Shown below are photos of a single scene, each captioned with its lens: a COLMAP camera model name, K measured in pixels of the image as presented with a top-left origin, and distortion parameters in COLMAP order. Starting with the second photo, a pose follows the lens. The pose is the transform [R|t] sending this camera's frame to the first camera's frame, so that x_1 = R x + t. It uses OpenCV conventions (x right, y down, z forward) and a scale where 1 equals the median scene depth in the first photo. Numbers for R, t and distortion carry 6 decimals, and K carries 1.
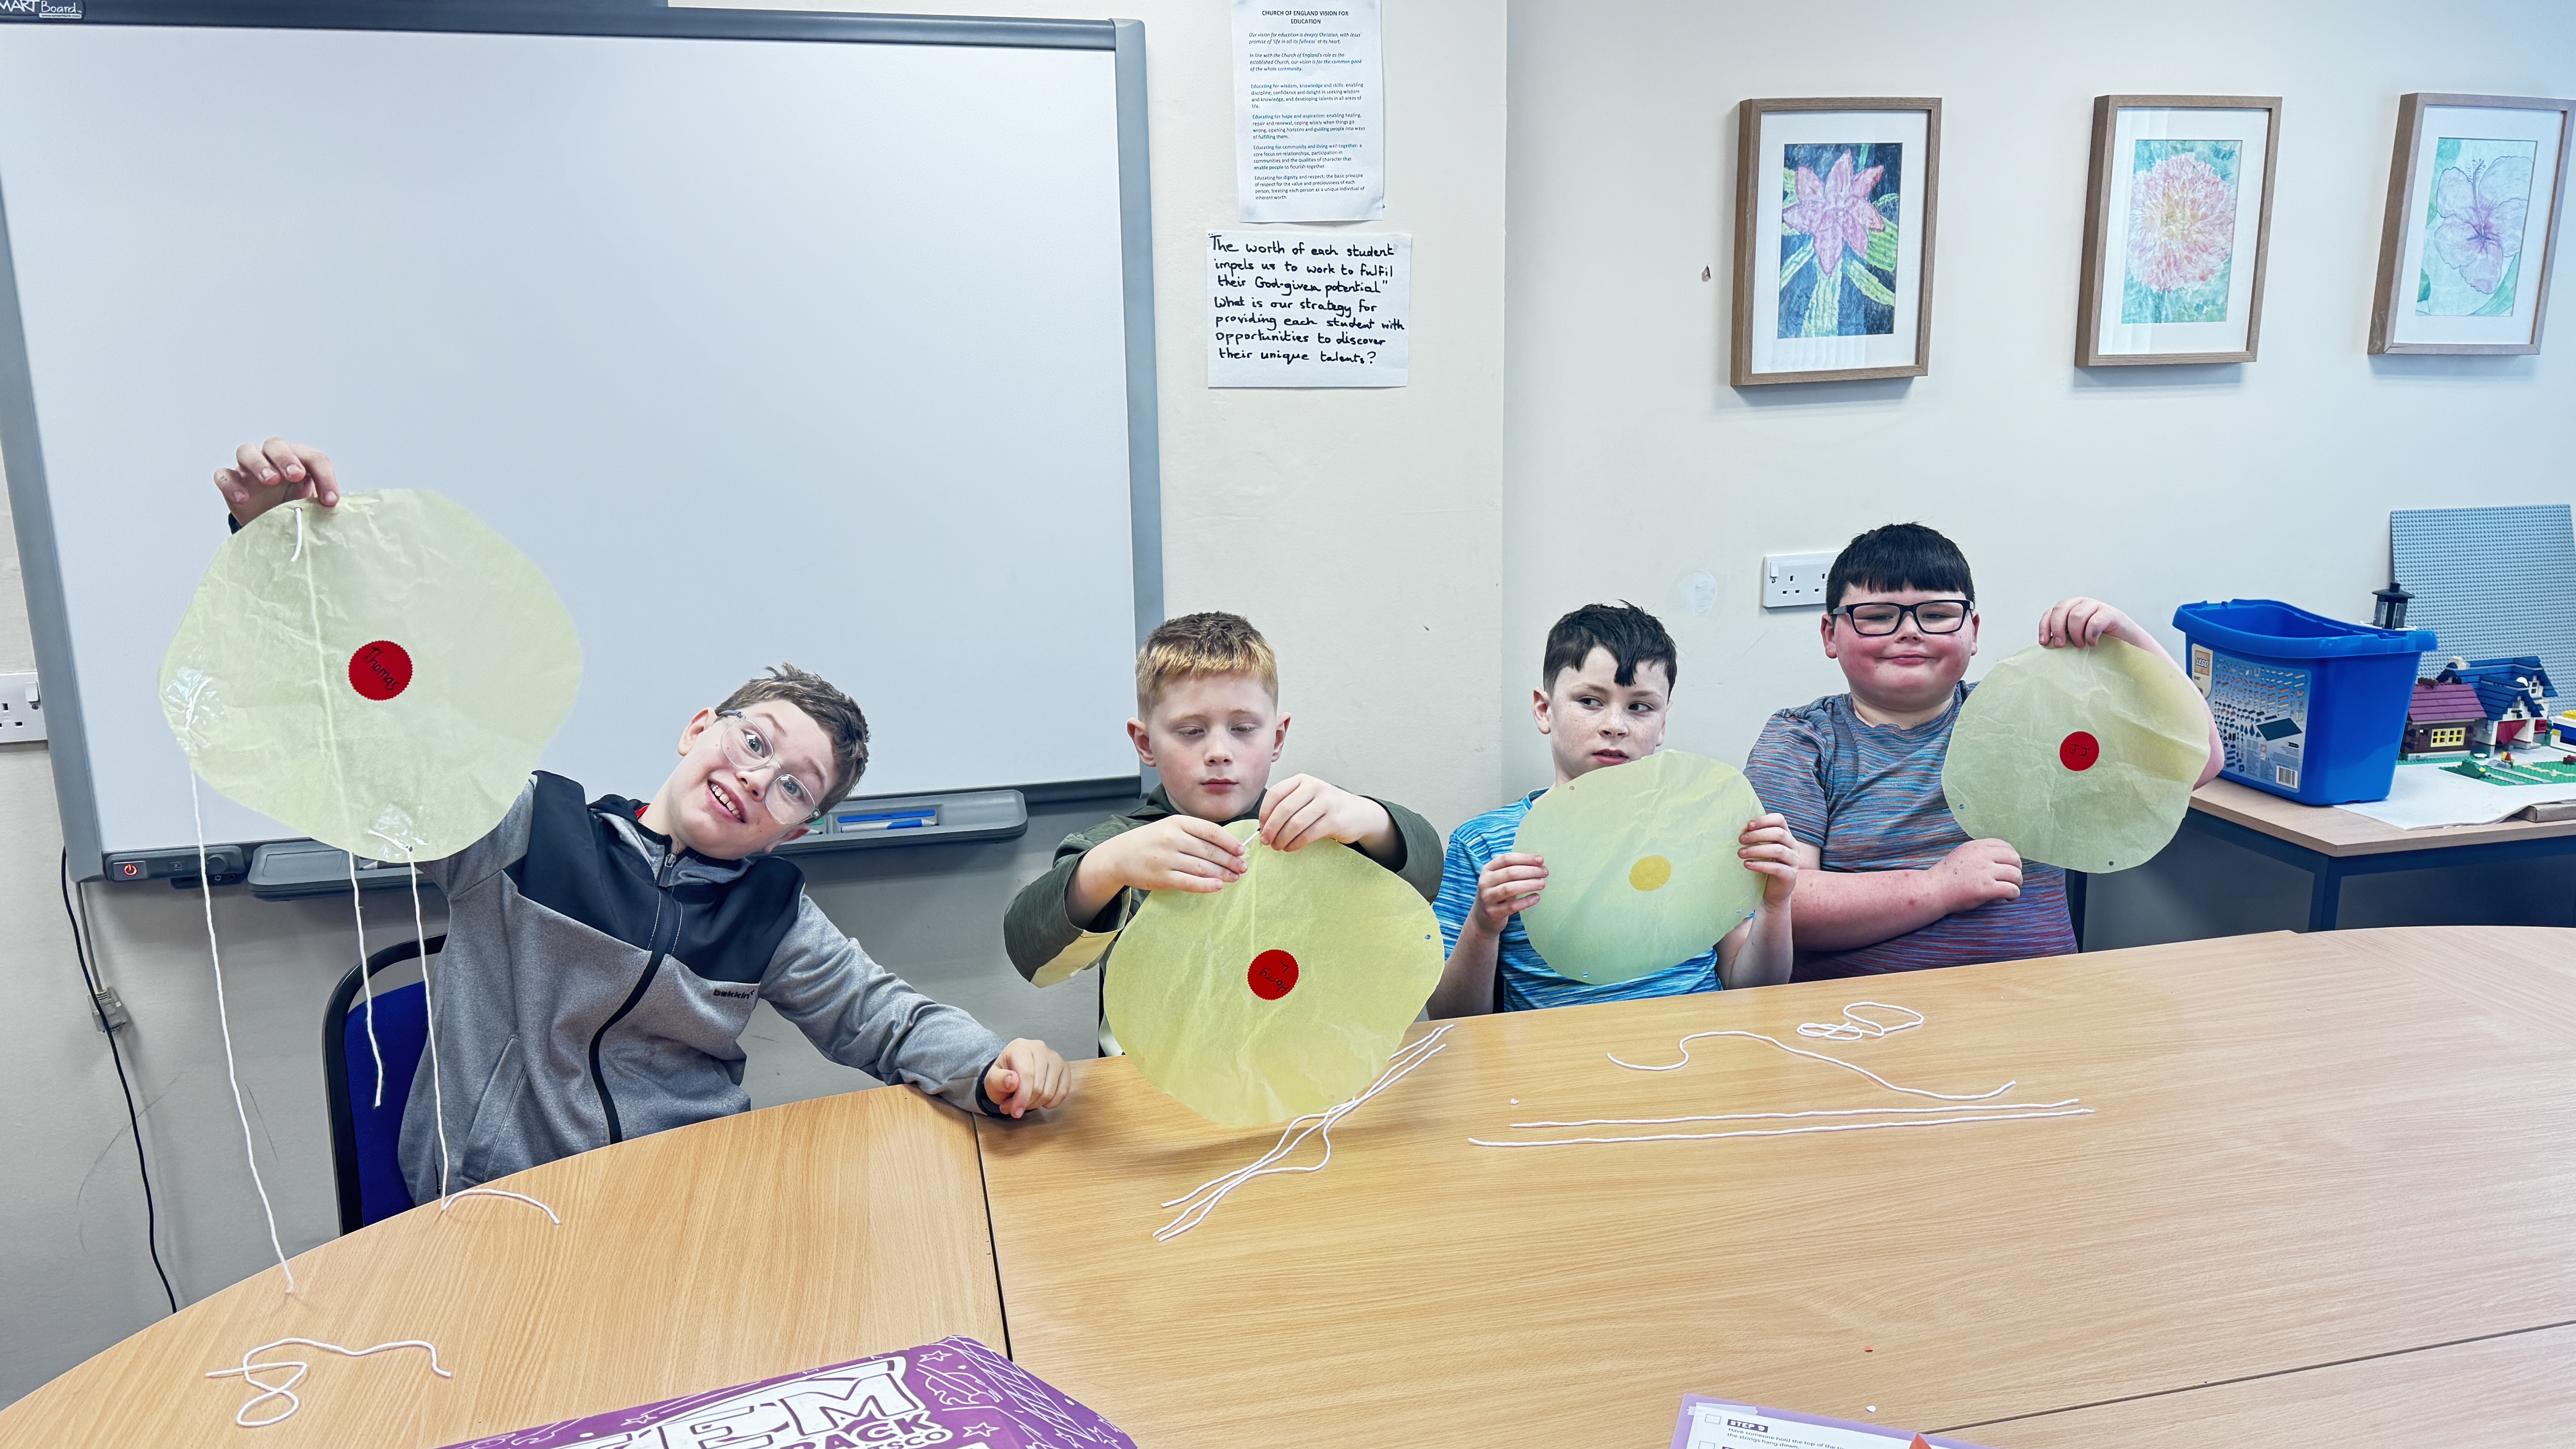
lens RADIAL K [[1708.8, 0, 1291.2], [0, 1708.8, 724.4], [0, 0, 1]] dist [0.007569, -0.008383]
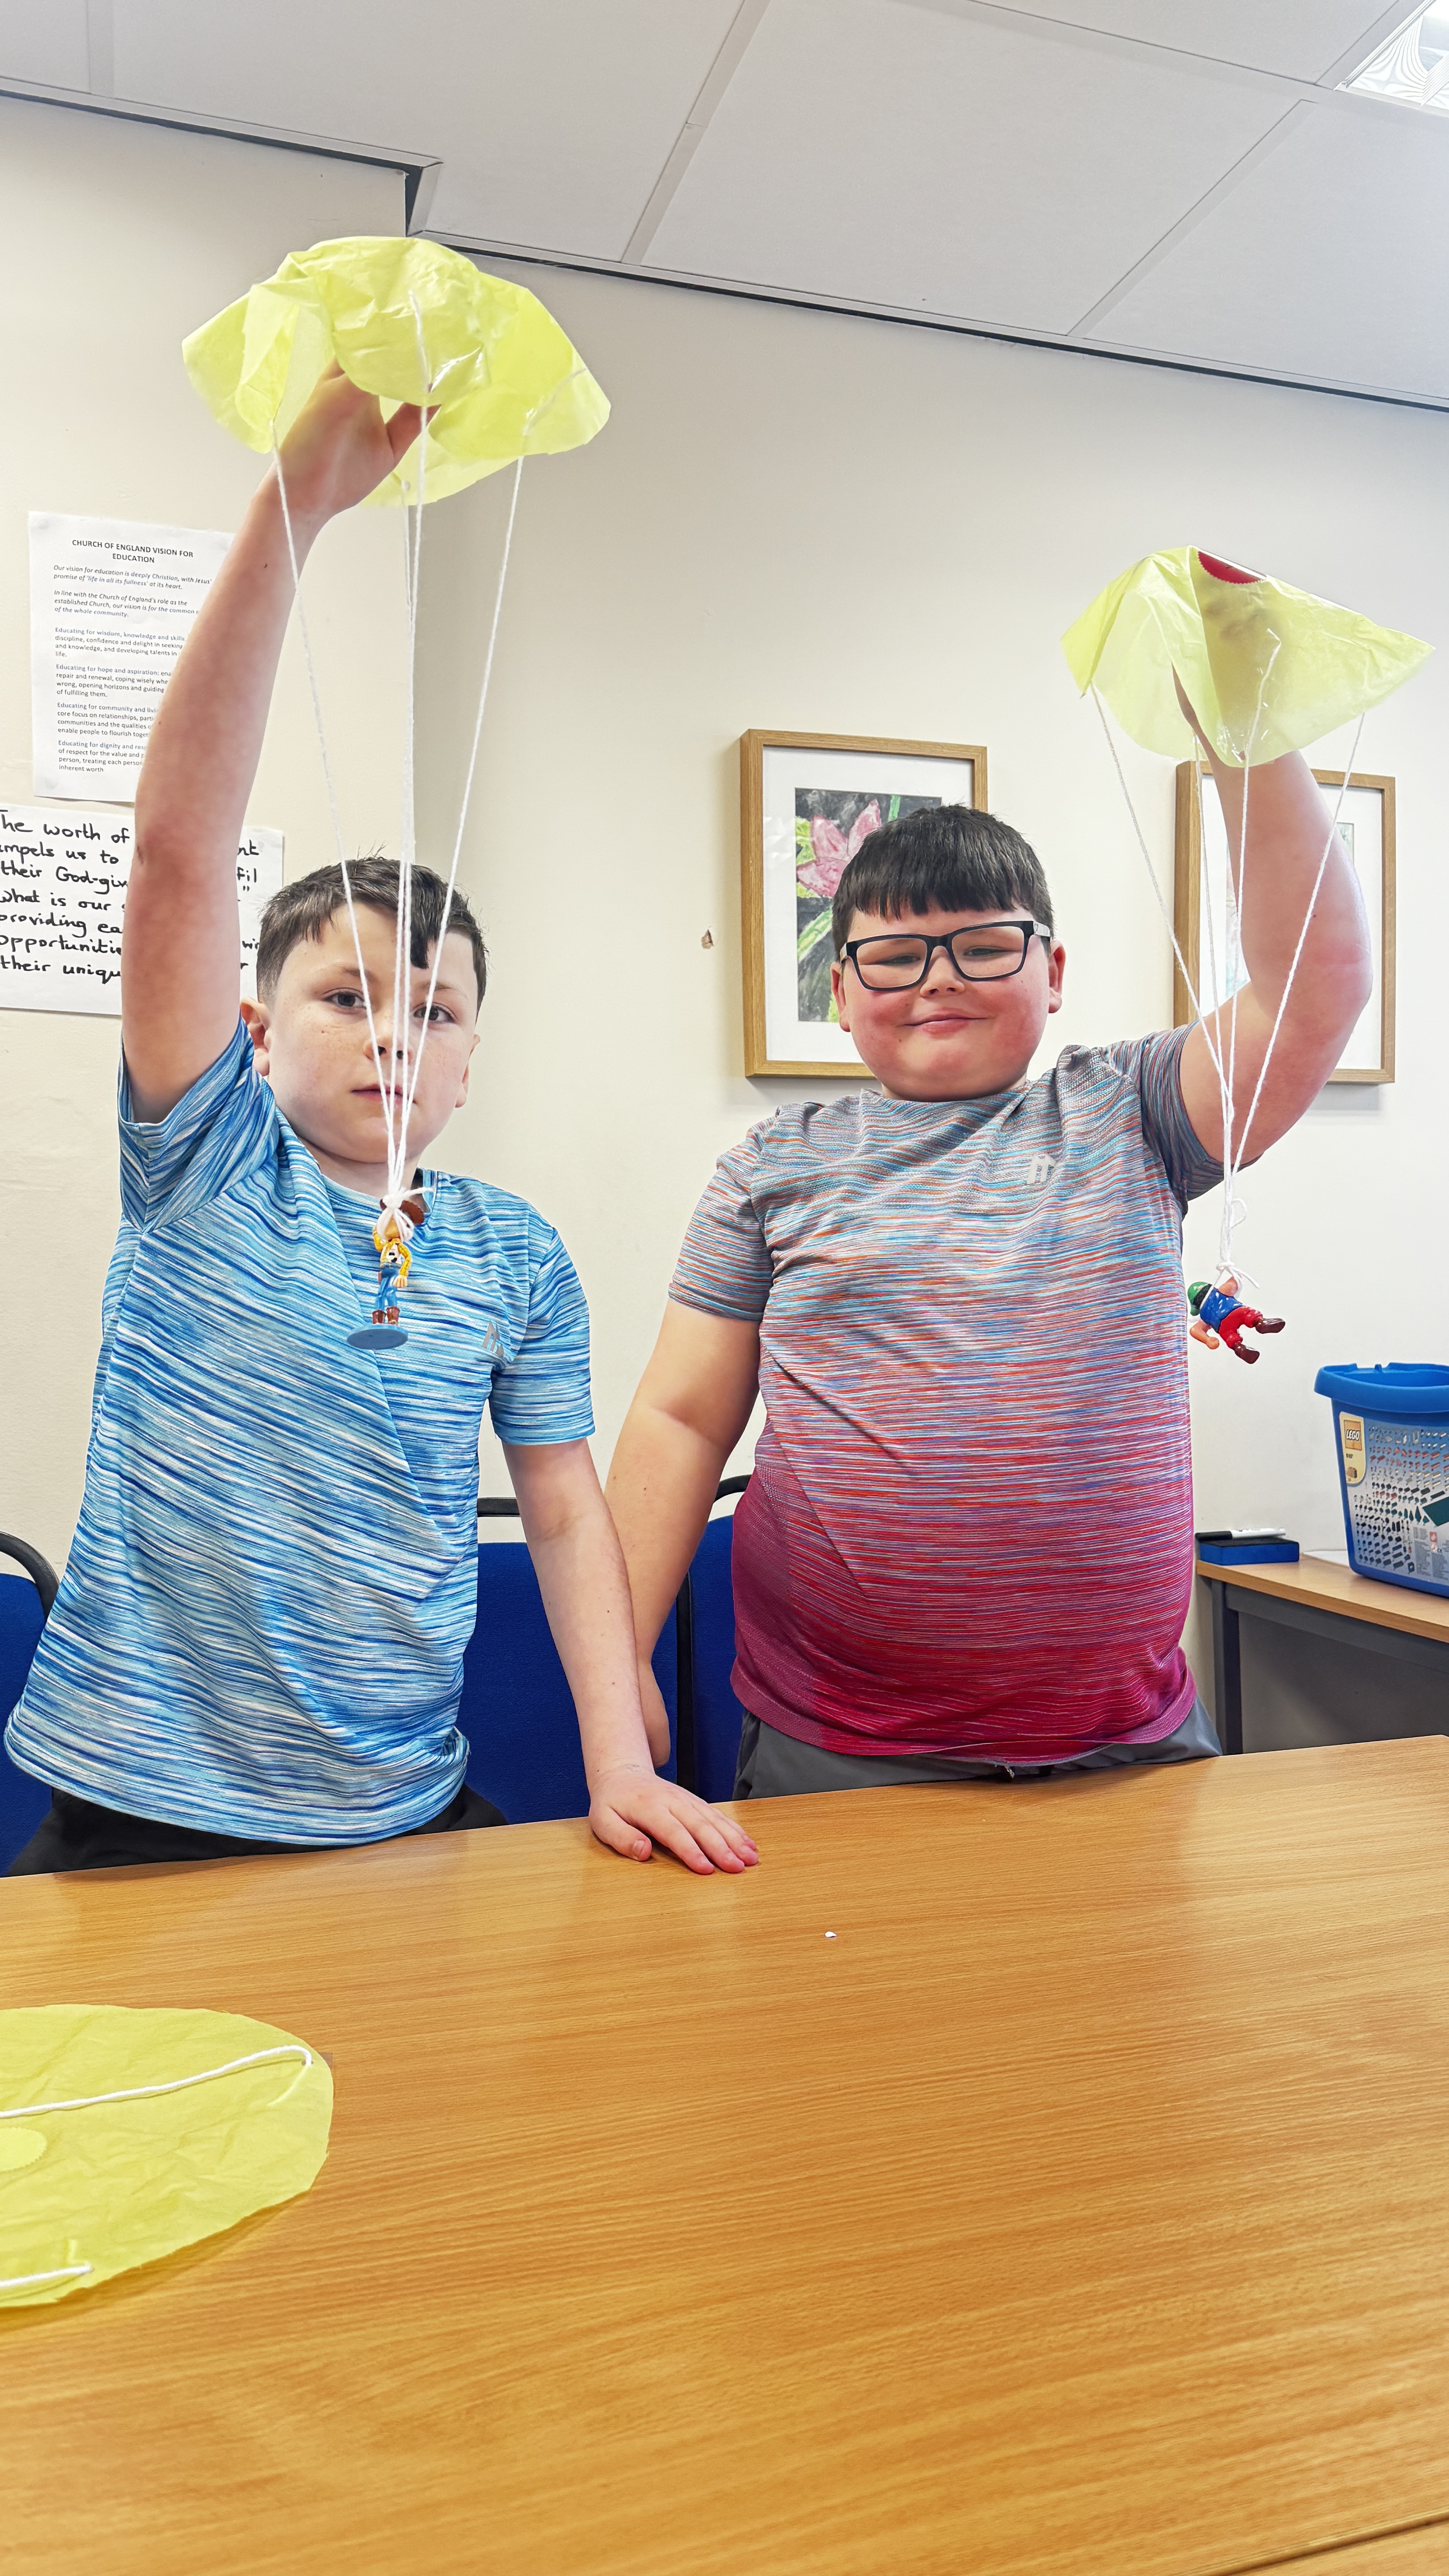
lens RADIAL K [[1708.8, 0, 724.3], [0, 1708.8, 1280.6], [0, 0, 1]] dist [0.007569, -0.008383]
pose [[0.997472, 0.015987, 0.069239, 0.223189], [0.000521, 0.972690, -0.232109, 0.091561], [-0.071058, 0.231558, 0.970222, 0.285763]]
